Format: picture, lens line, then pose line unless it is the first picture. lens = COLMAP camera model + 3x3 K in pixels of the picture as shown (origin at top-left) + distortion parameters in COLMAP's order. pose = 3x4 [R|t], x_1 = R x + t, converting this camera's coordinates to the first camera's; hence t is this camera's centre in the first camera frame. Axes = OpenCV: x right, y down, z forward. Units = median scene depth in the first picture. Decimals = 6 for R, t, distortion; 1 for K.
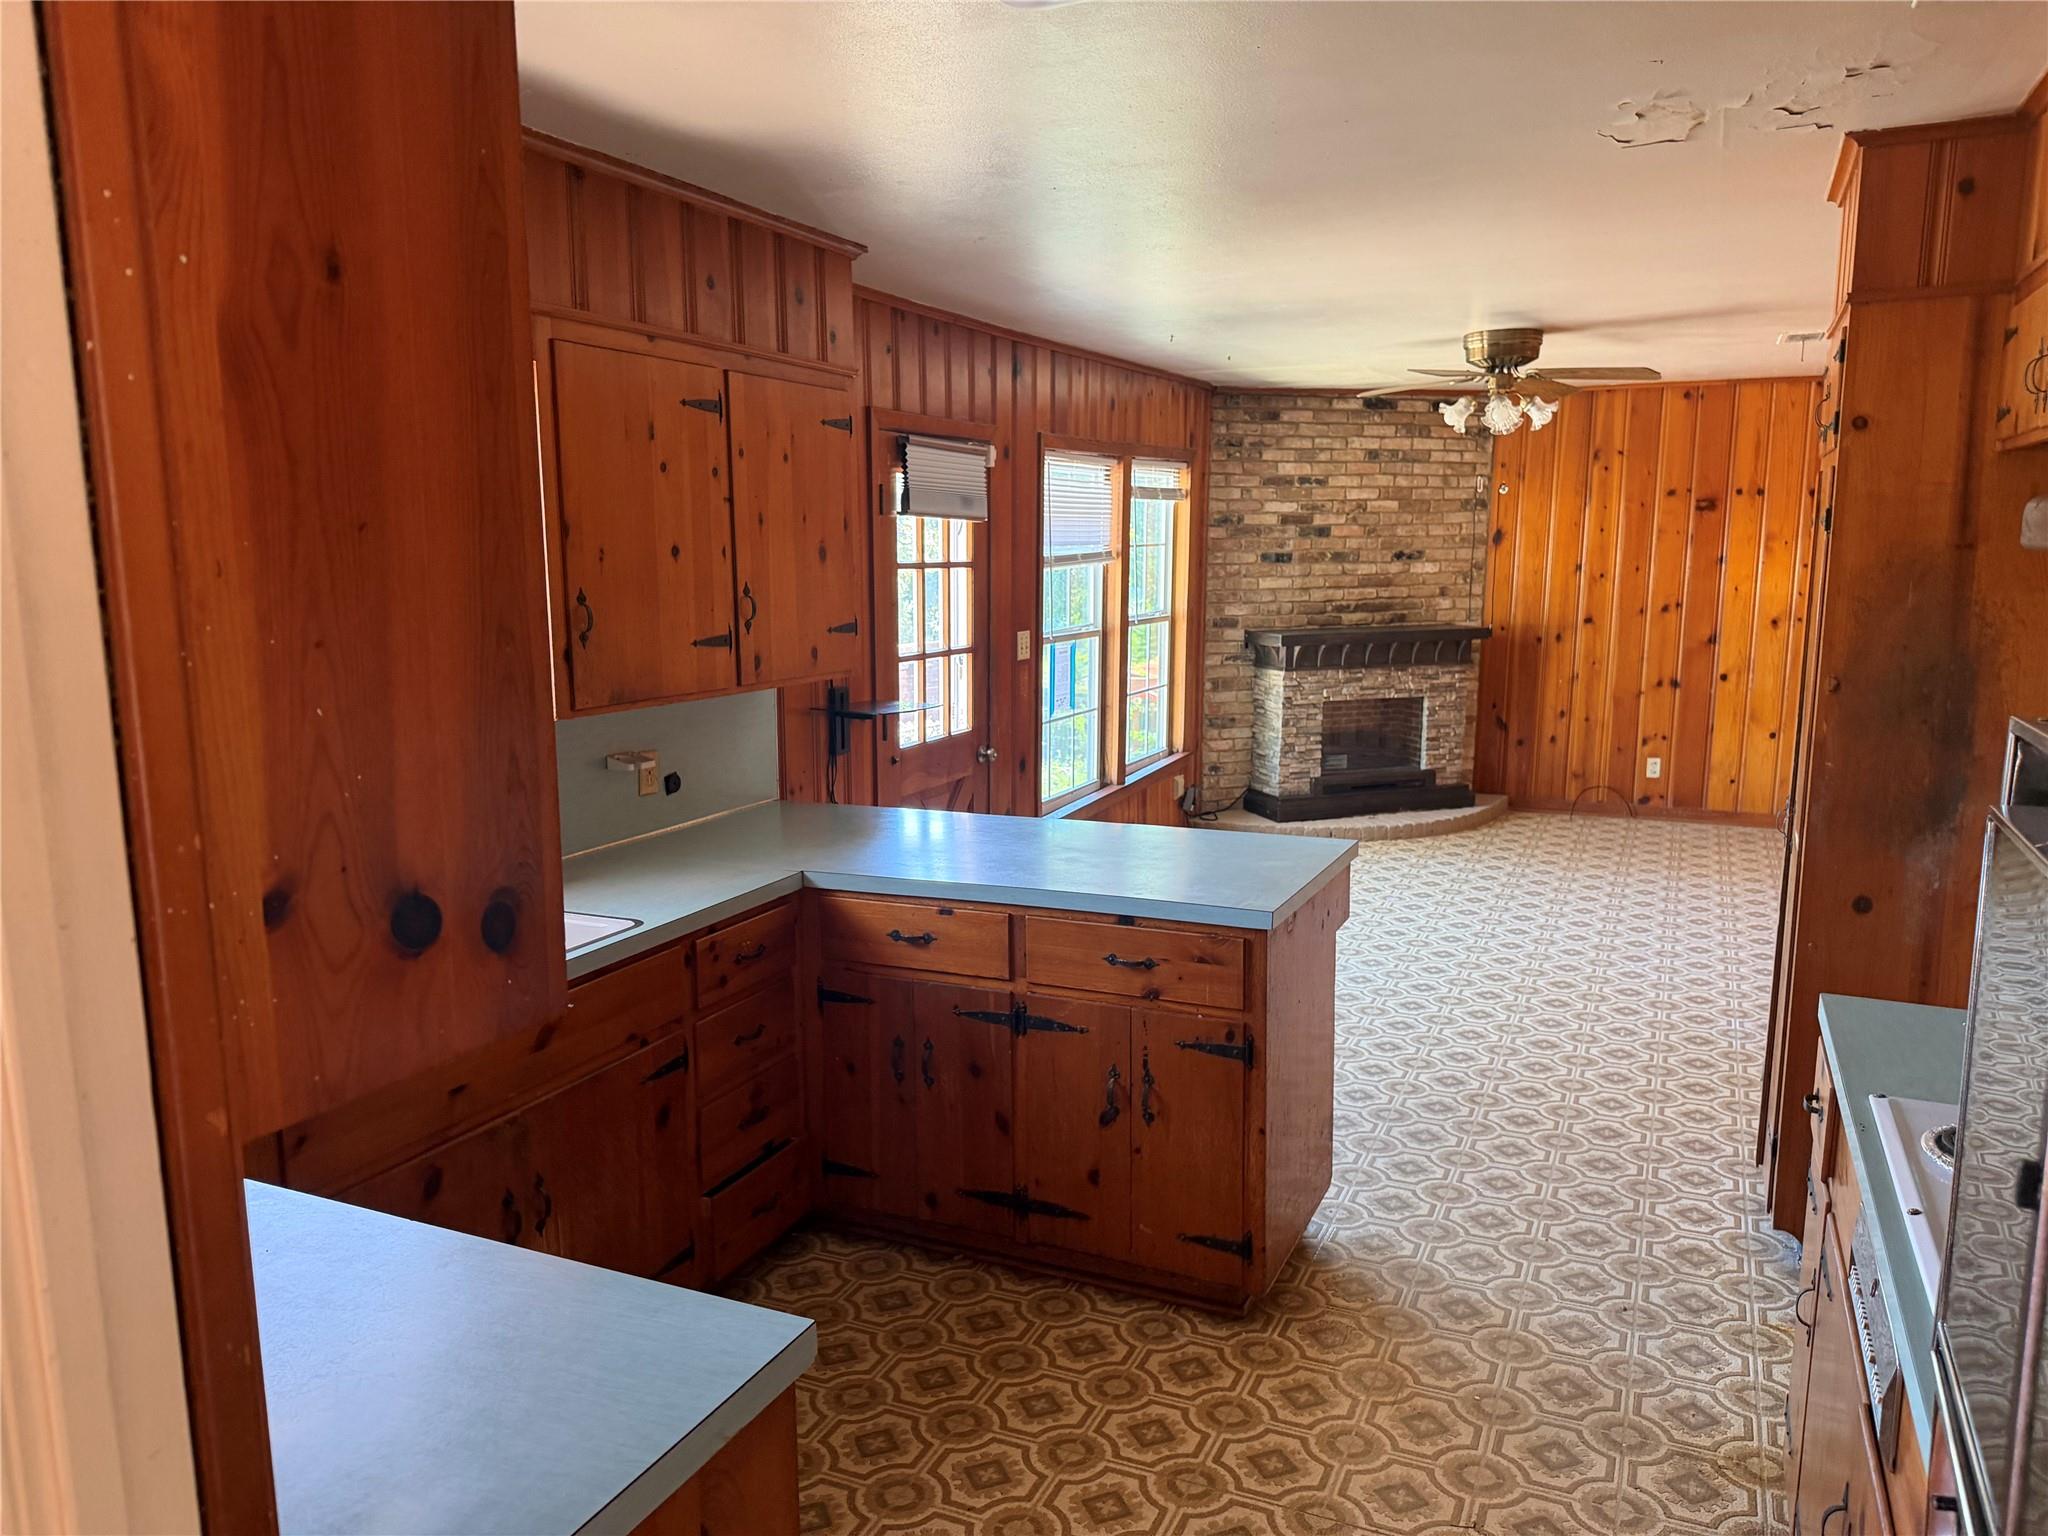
lens RADIAL K [[1425.8, 0, 1024.0], [0, 1425.8, 768.0], [0, 0, 1]] dist [0.061863, -0.081302]
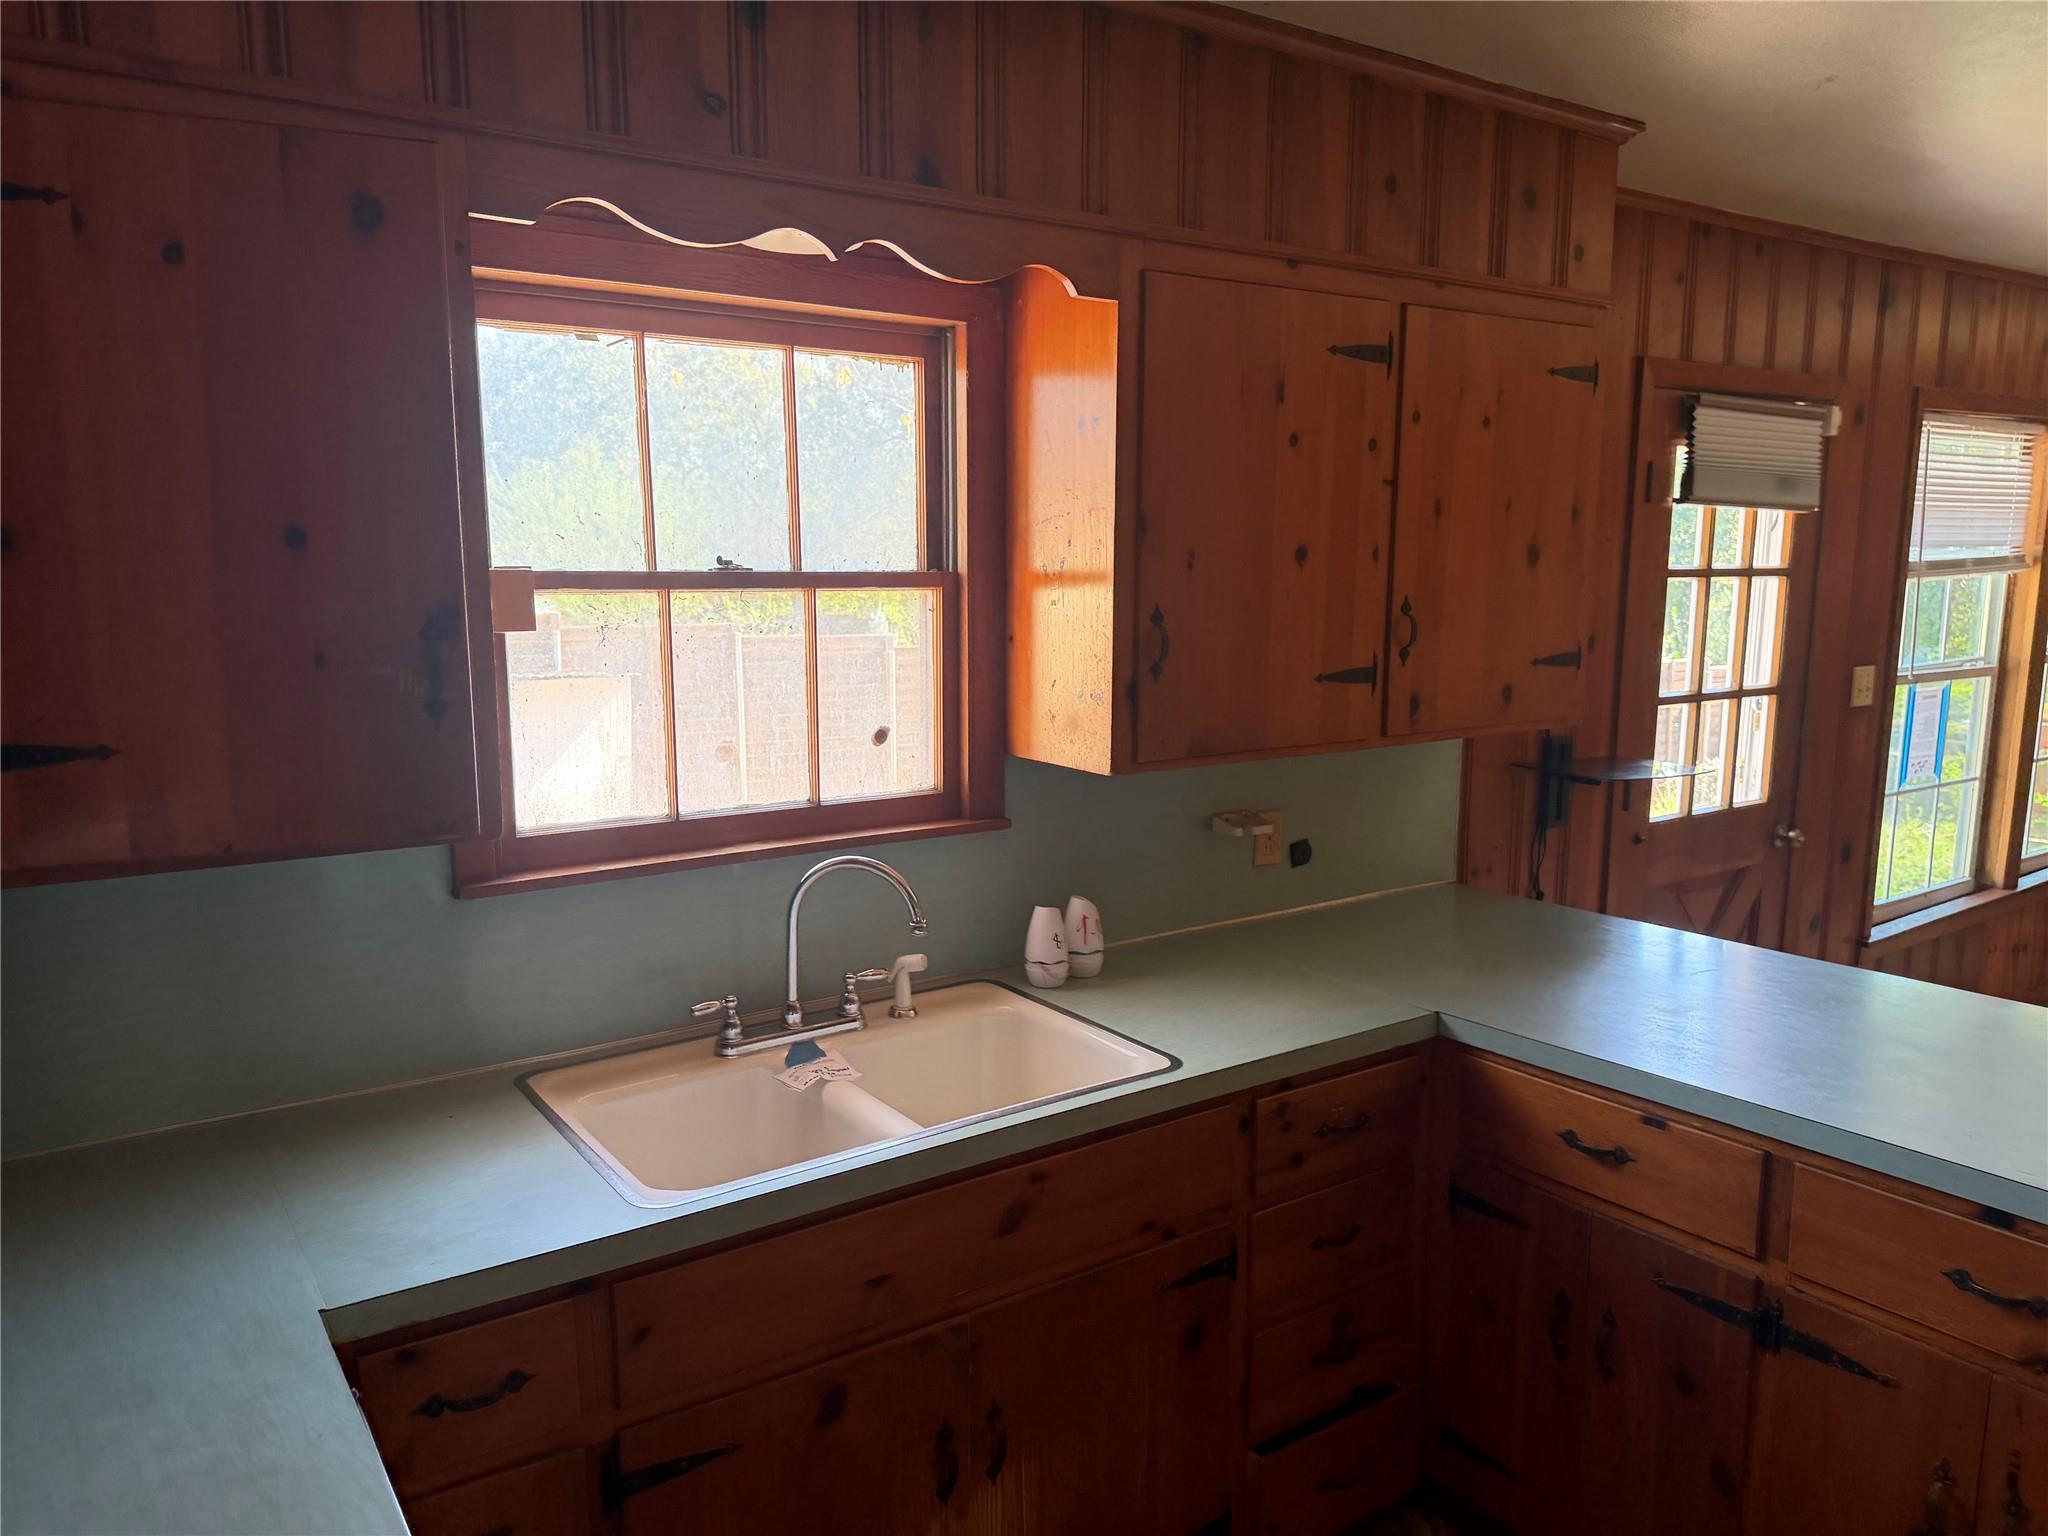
lens RADIAL K [[1425.8, 0, 1024.0], [0, 1425.8, 768.0], [0, 0, 1]] dist [0.061863, -0.081302]
pose [[0.857183, 0.077327, -0.509173, 0.011055], [-0.079760, 0.996668, 0.017088, -0.025672], [0.508798, 0.025964, 0.860495, 0.181500]]
